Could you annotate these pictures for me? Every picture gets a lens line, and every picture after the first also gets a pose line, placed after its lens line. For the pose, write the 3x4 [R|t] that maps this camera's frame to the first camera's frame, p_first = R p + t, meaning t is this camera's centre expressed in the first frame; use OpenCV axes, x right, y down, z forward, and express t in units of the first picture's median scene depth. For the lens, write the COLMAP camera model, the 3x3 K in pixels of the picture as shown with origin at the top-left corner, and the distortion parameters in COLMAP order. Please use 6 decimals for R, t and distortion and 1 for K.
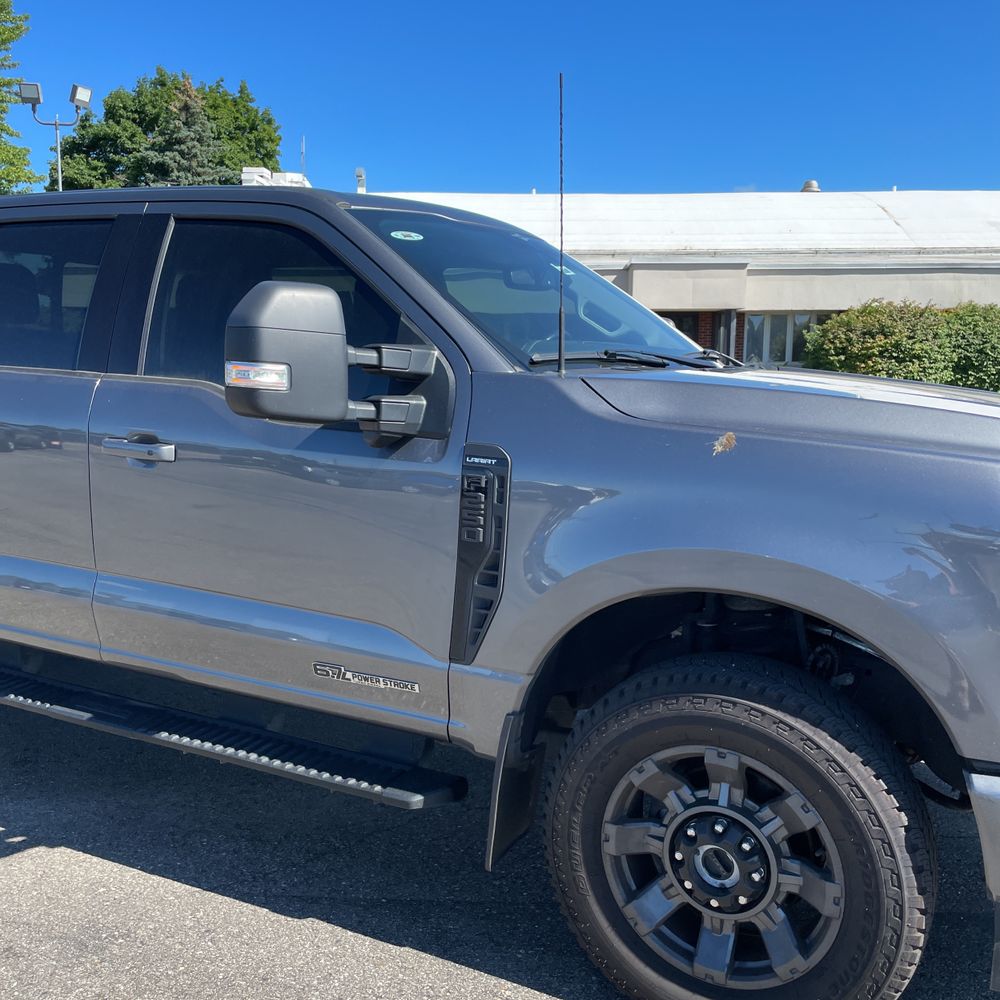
lens RADIAL K [[1015.2, 0, 504.2], [0, 1015.2, 499.4], [0, 0, 1]] dist [0.040836, 0.000000]
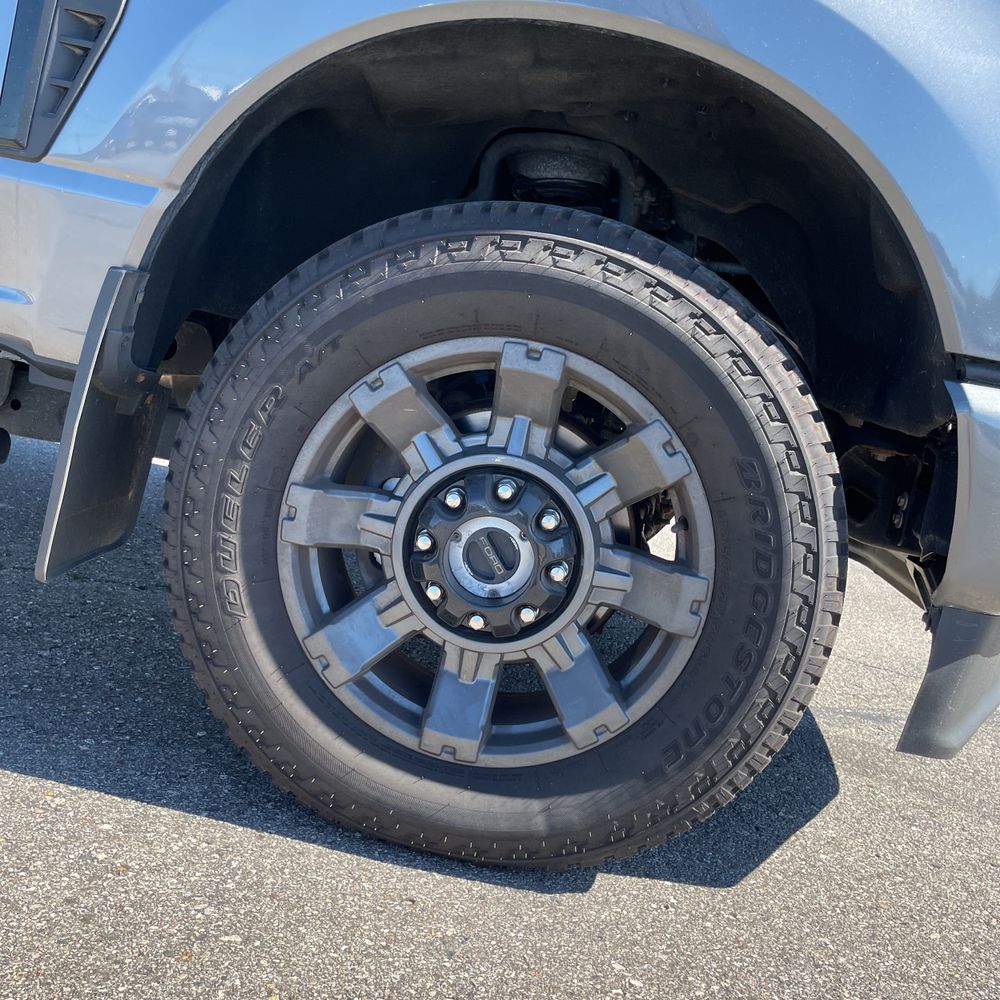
lens RADIAL K [[1015.2, 0, 479.2], [0, 1015.2, 492.8], [0, 0, 1]] dist [0.040836, 0.000000]
pose [[0.919595, 0.095375, 0.381115, -0.014811], [-0.125449, 0.990585, 0.054800, 0.290886], [-0.372301, -0.098204, 0.922902, 0.485698]]
